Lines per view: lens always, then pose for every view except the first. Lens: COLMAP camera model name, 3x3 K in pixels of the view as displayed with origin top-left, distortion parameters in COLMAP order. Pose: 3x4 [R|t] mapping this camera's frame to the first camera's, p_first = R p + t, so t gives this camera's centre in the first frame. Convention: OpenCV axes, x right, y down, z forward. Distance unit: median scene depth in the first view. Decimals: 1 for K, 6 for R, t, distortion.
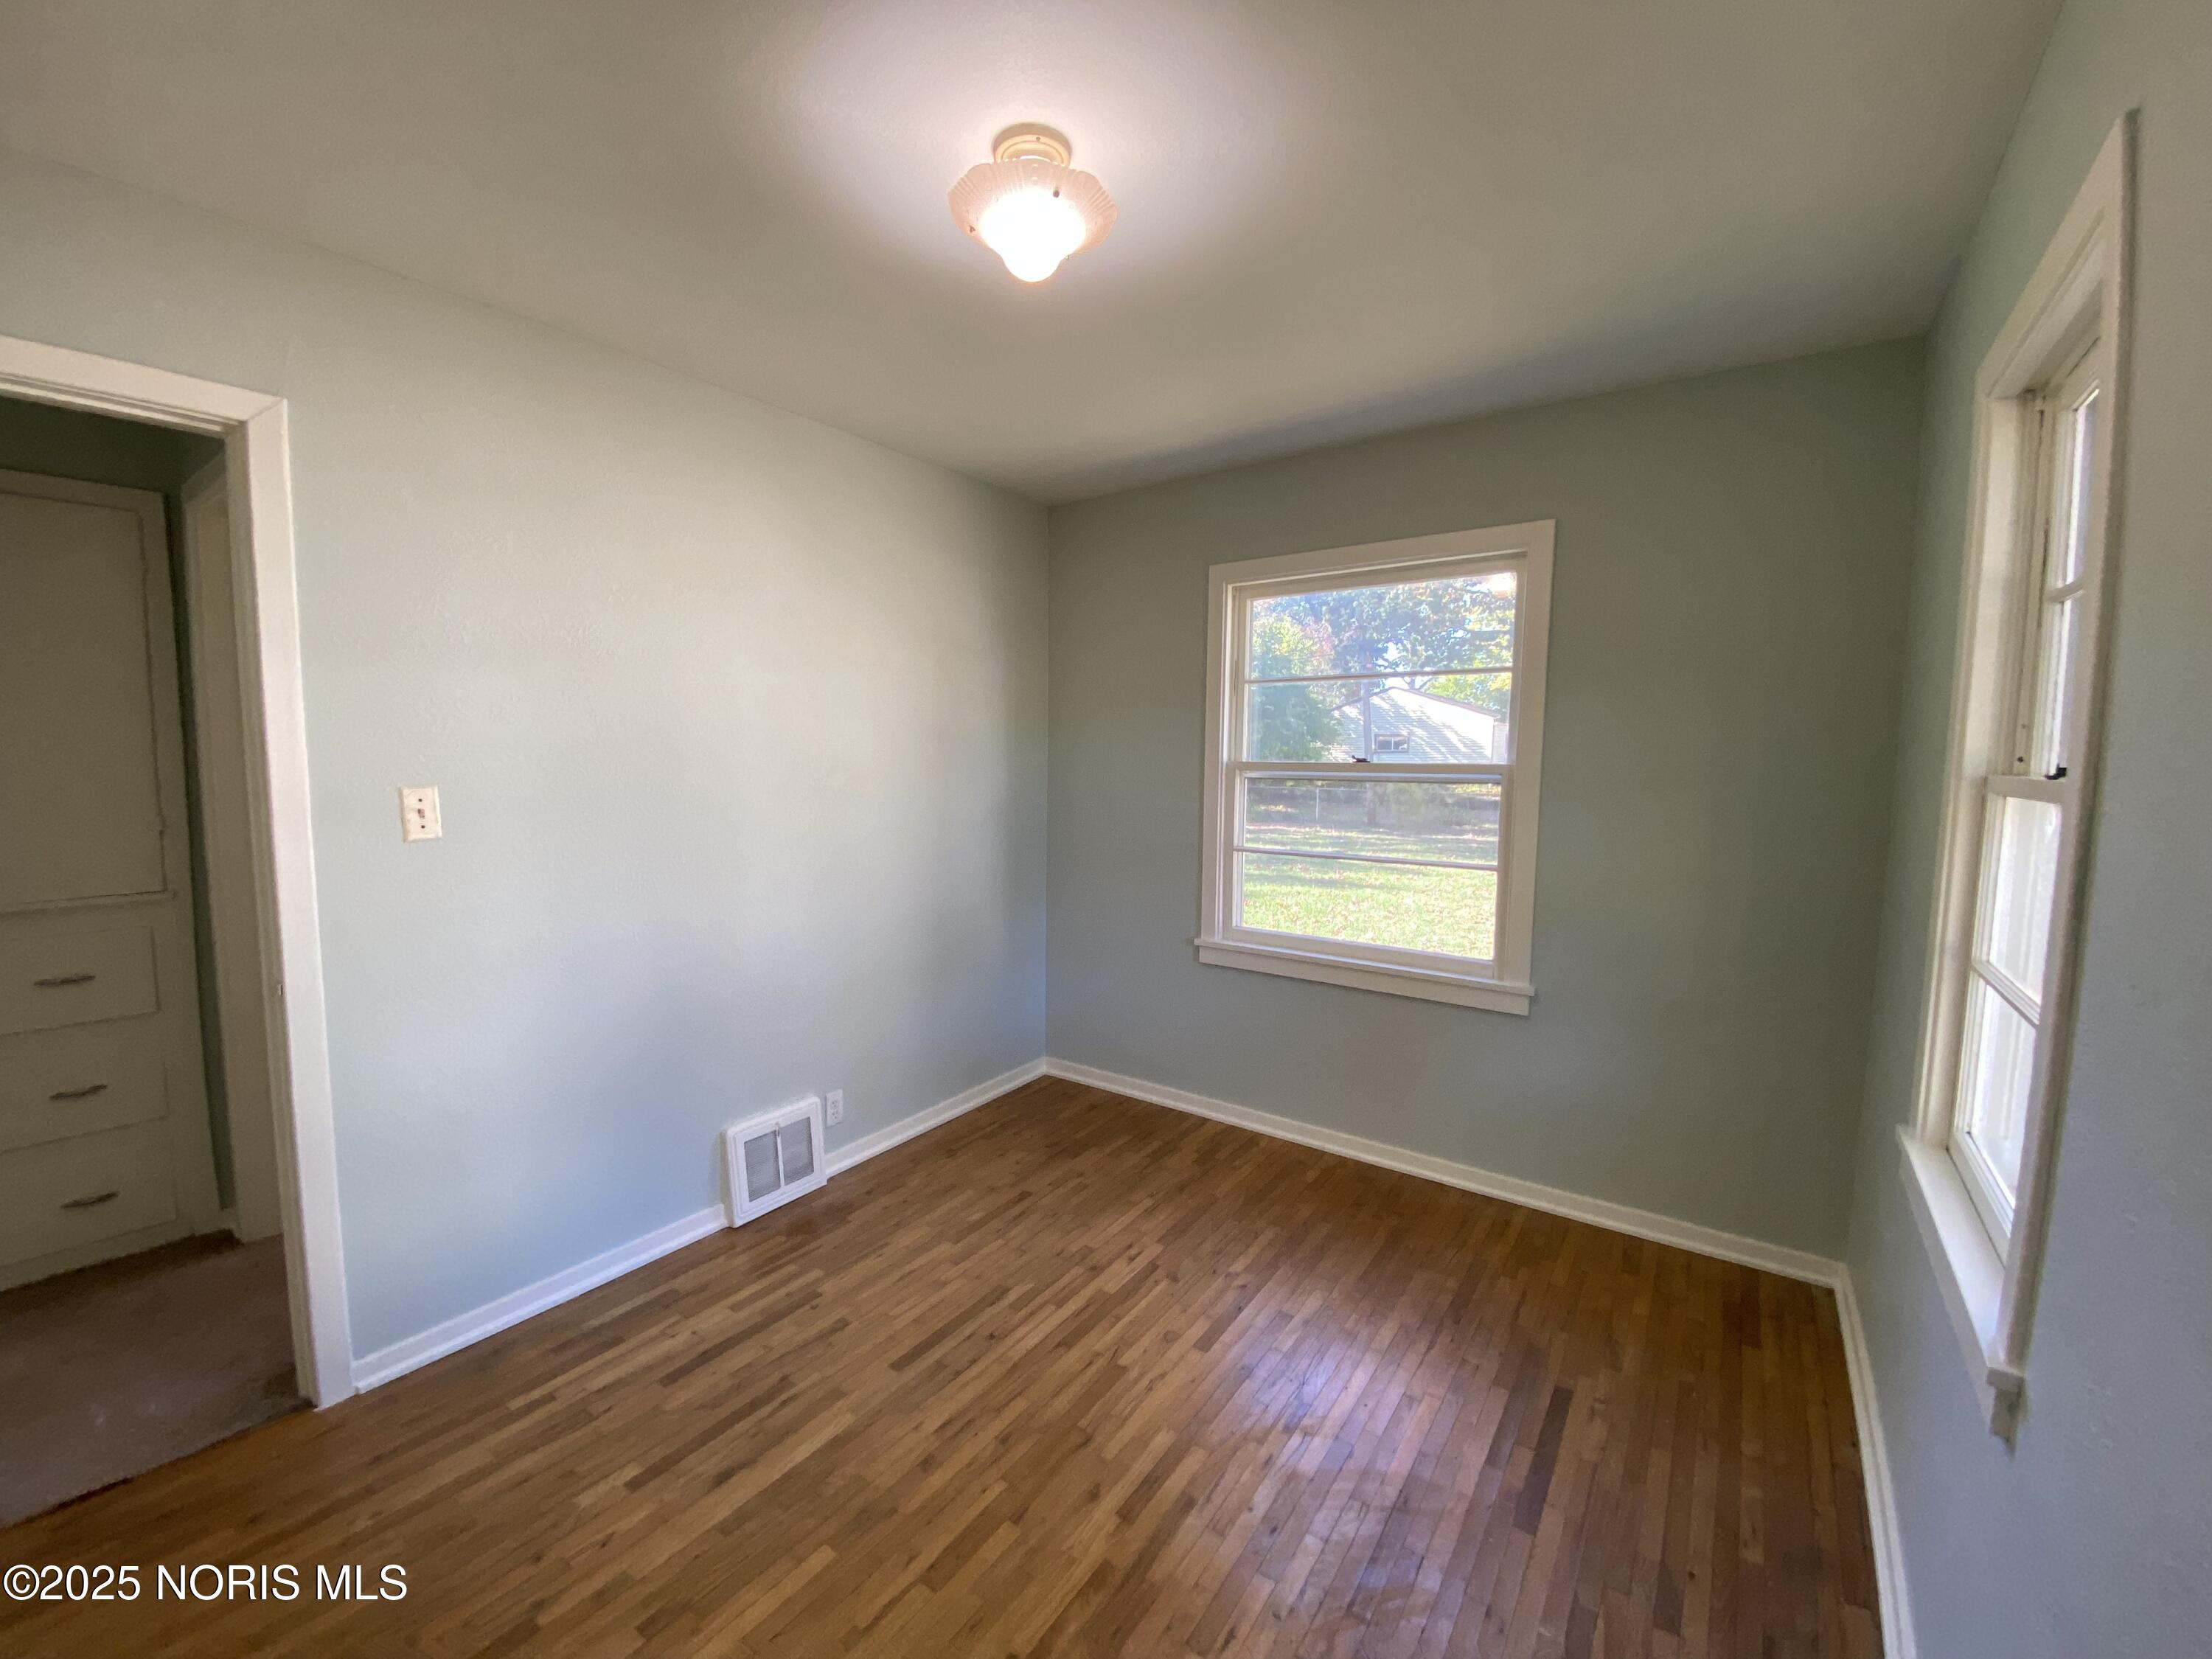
lens RADIAL K [[904.3, 0, 1088.0], [0, 904.3, 817.8], [0, 0, 1]] dist [-0.010597, -0.002147]
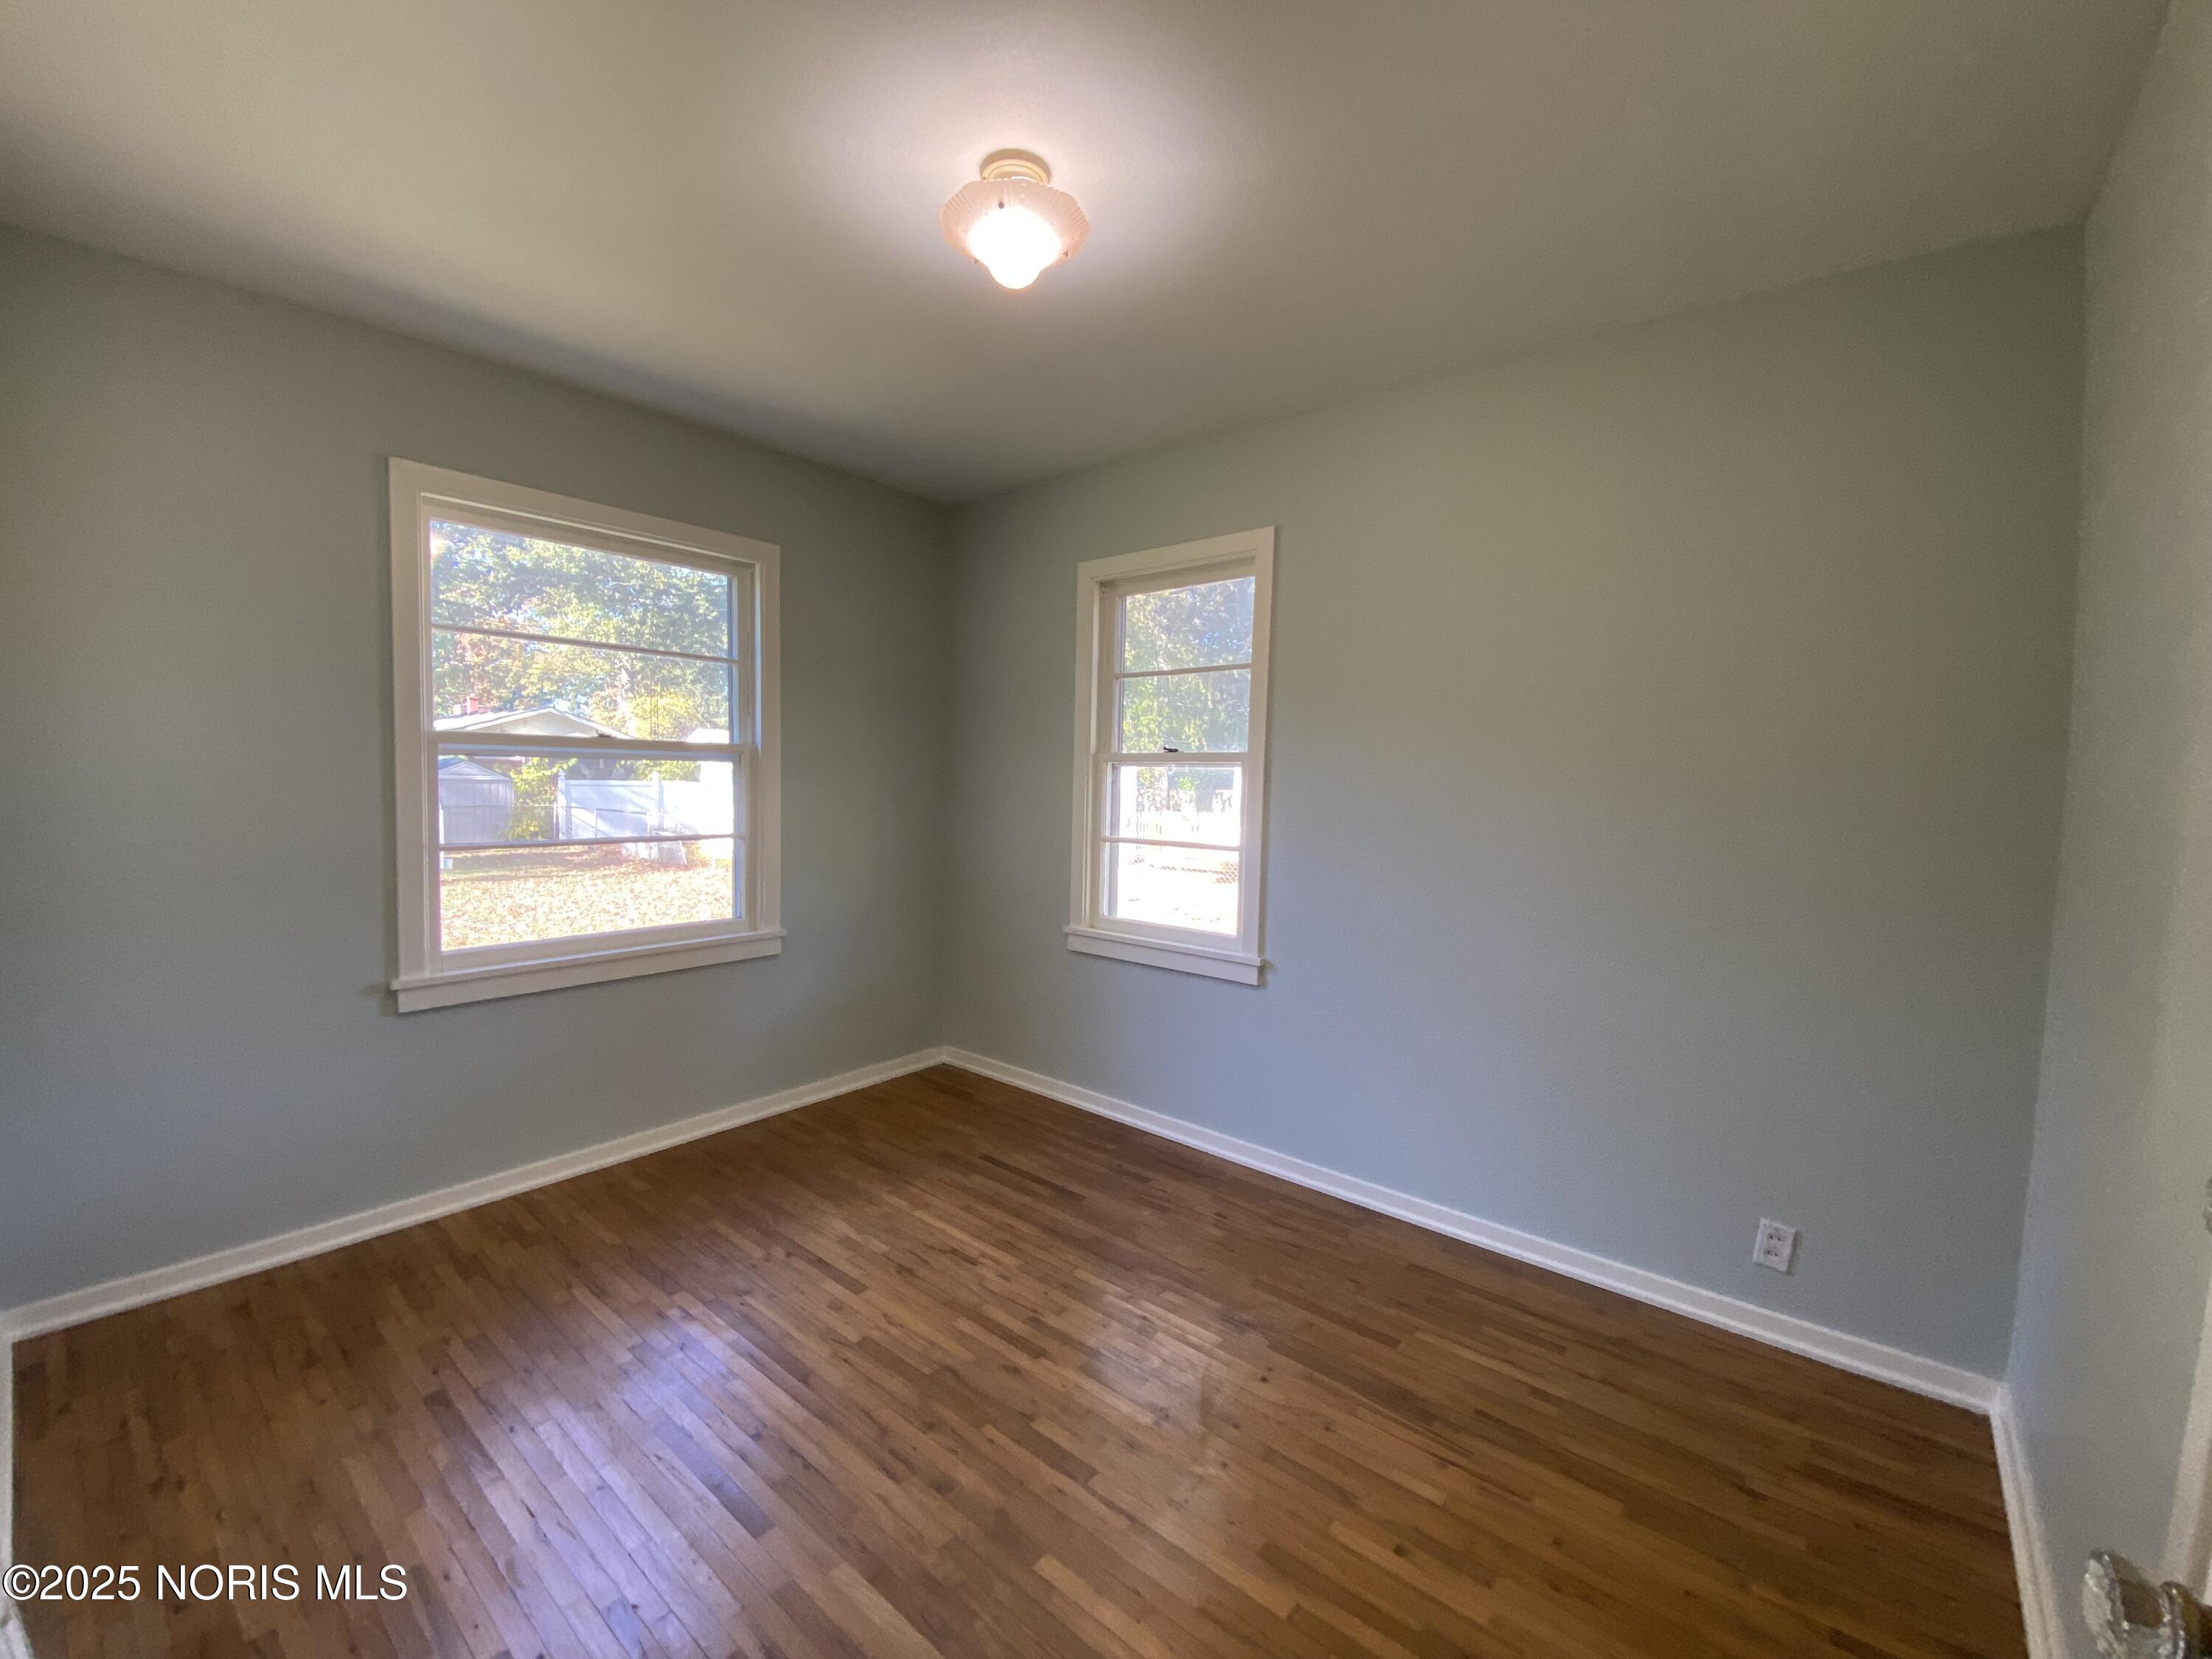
lens RADIAL K [[904.3, 0, 1096.6], [0, 904.3, 828.7], [0, 0, 1]] dist [-0.010597, -0.002147]
pose [[0.071037, -0.069338, 0.995061, -0.739666], [0.068652, 0.995555, 0.064472, 0.007227], [-0.995108, 0.063733, 0.075481, 0.532478]]
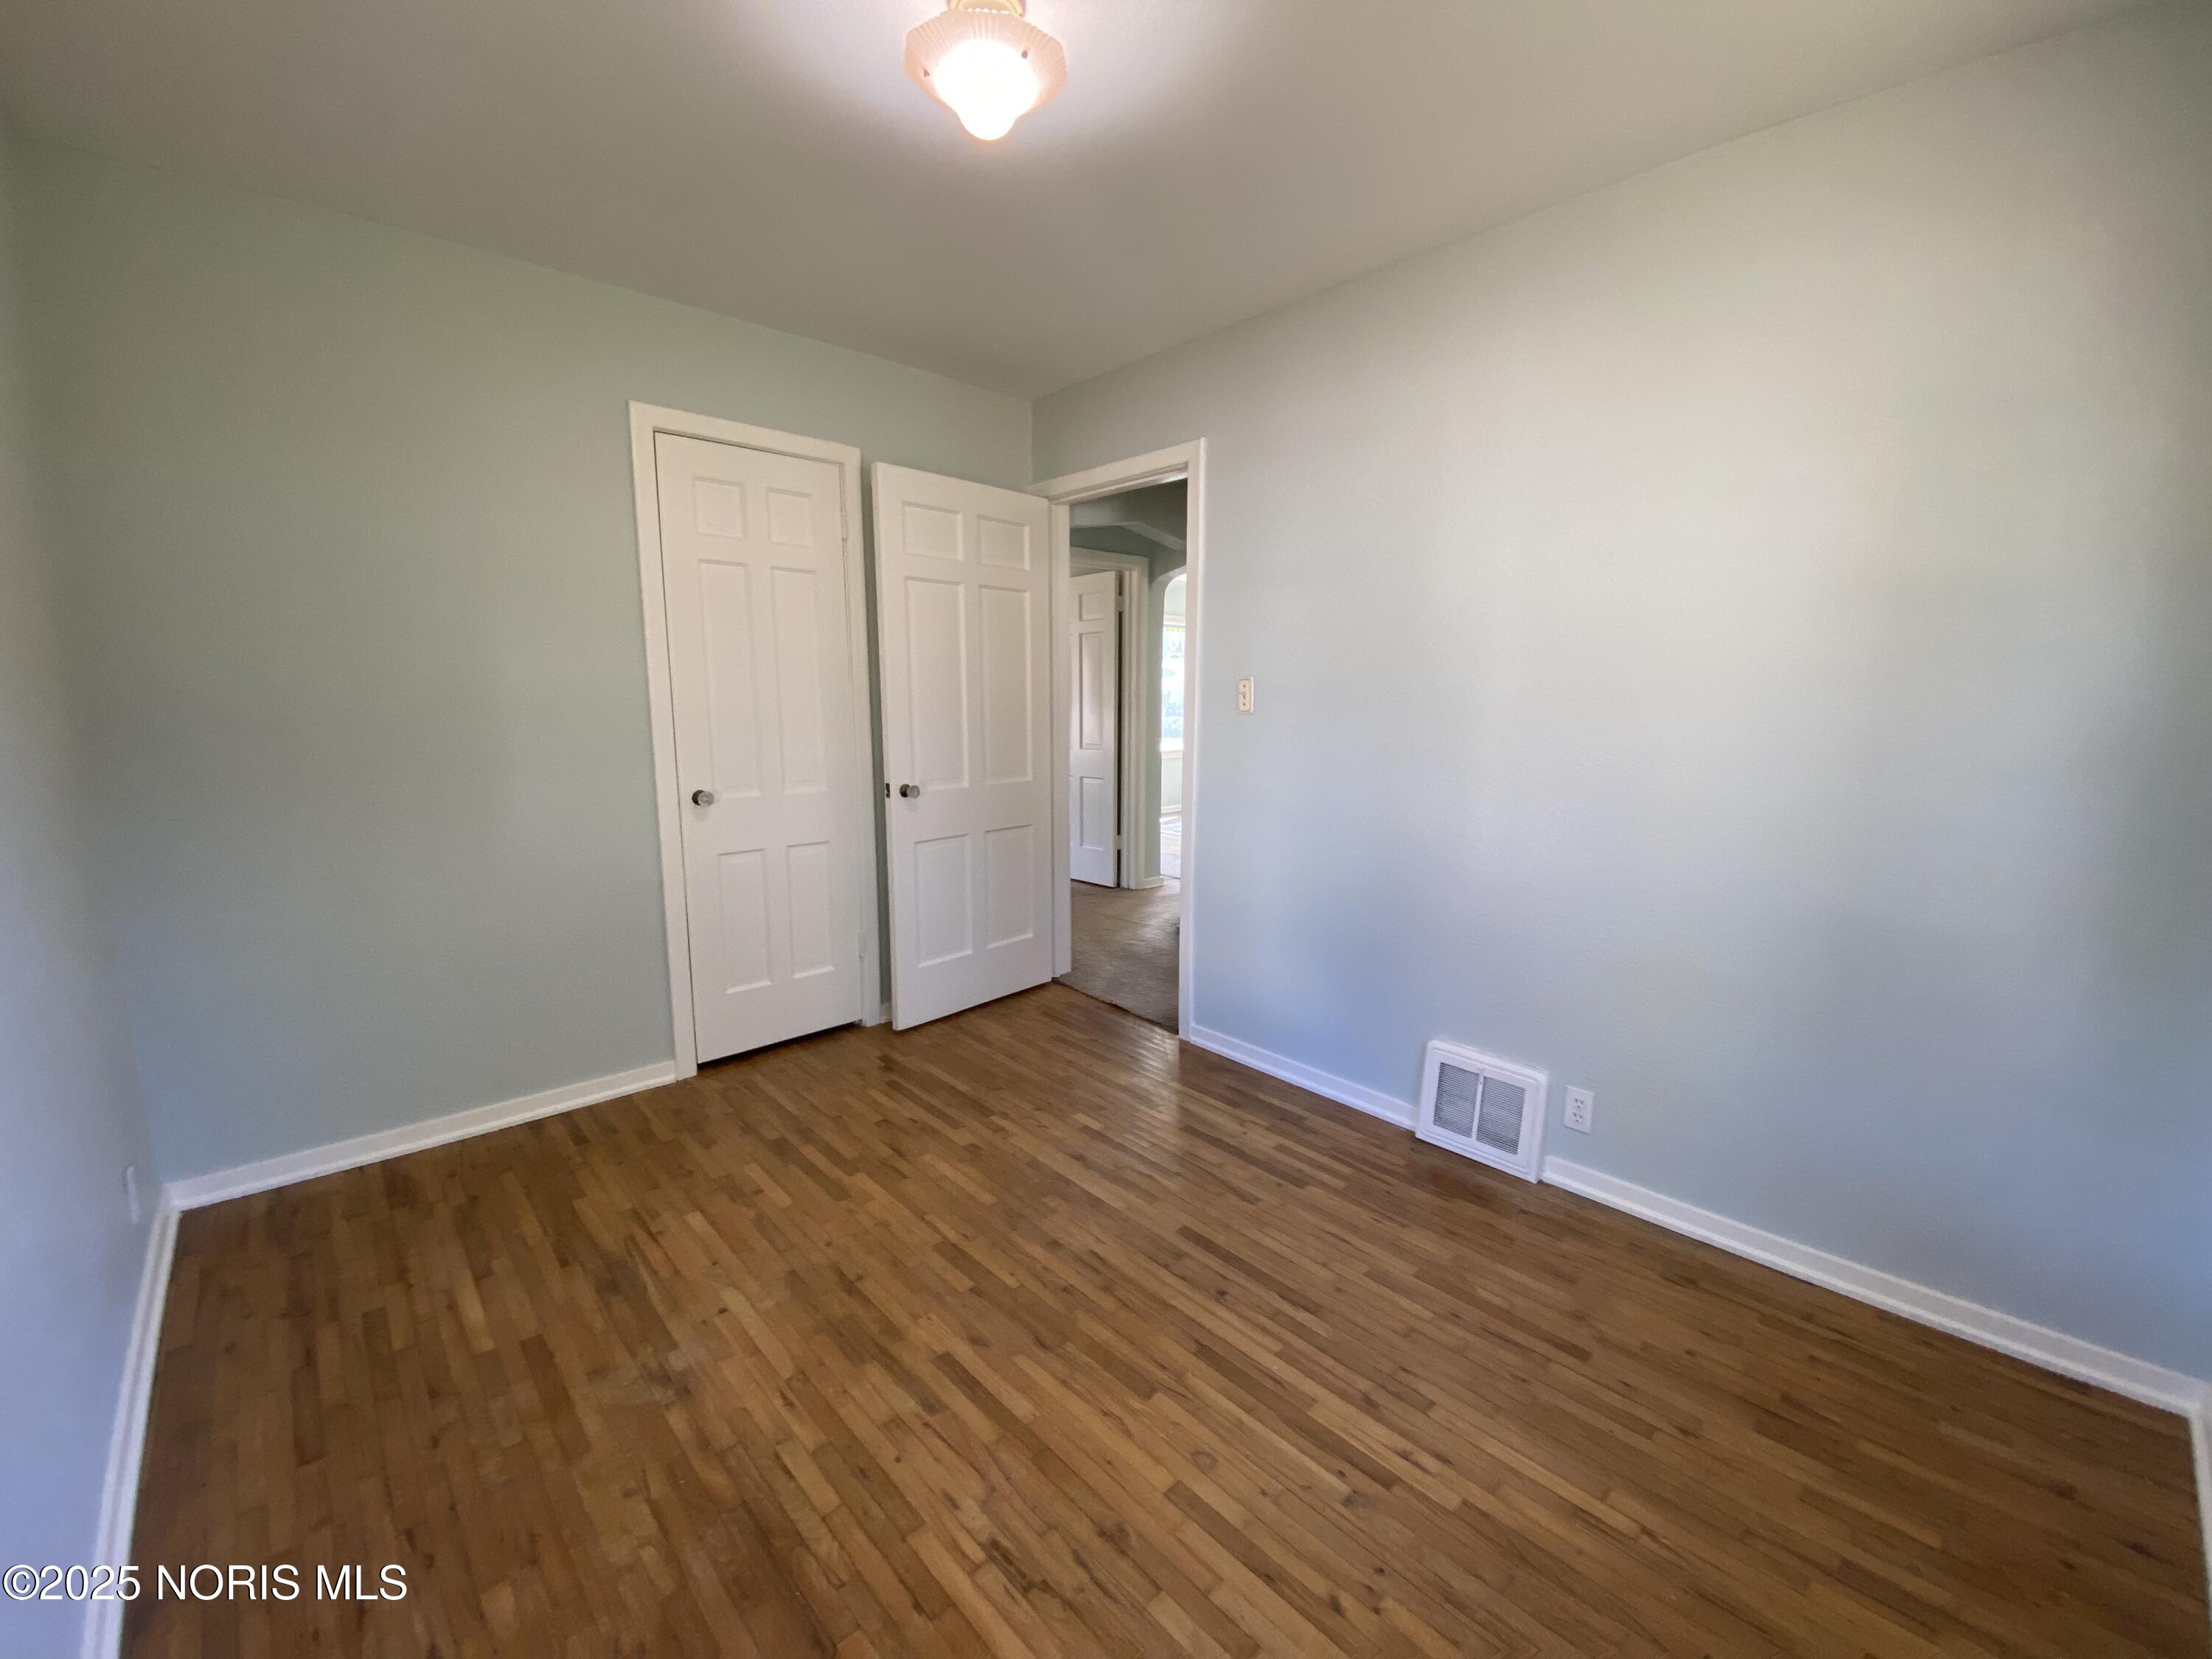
lens RADIAL K [[904.3, 0, 1105.4], [0, 904.3, 823.3], [0, 0, 1]] dist [-0.010597, -0.002147]
pose [[-0.196376, 0.140121, -0.970465, 0.619164], [-0.092667, 0.982655, 0.160633, -0.003610], [0.976140, 0.121475, -0.179985, 0.872594]]
